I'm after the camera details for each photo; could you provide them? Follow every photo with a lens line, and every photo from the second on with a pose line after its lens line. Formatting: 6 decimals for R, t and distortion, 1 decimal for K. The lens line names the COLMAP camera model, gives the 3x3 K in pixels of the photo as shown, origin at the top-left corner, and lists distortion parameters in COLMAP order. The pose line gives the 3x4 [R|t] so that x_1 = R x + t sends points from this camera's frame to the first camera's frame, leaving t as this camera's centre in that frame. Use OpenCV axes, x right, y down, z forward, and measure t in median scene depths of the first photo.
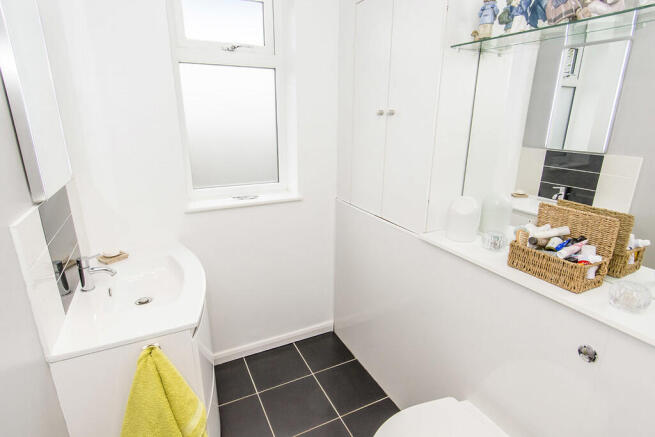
lens RADIAL K [[344.4, 0, 329.3], [0, 344.4, 220.0], [0, 0, 1]] dist [0.007843, 0.001180]
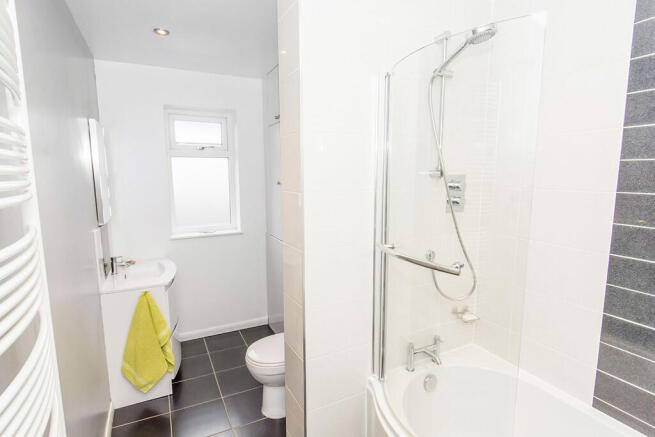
lens RADIAL K [[344.4, 0, 326.3], [0, 344.4, 216.5], [0, 0, 1]] dist [0.007843, 0.001180]
pose [[0.999884, -0.014415, -0.004847, 0.364227], [0.013435, 0.986610, -0.162543, 0.150300], [0.007125, 0.162459, 0.986690, -0.692195]]
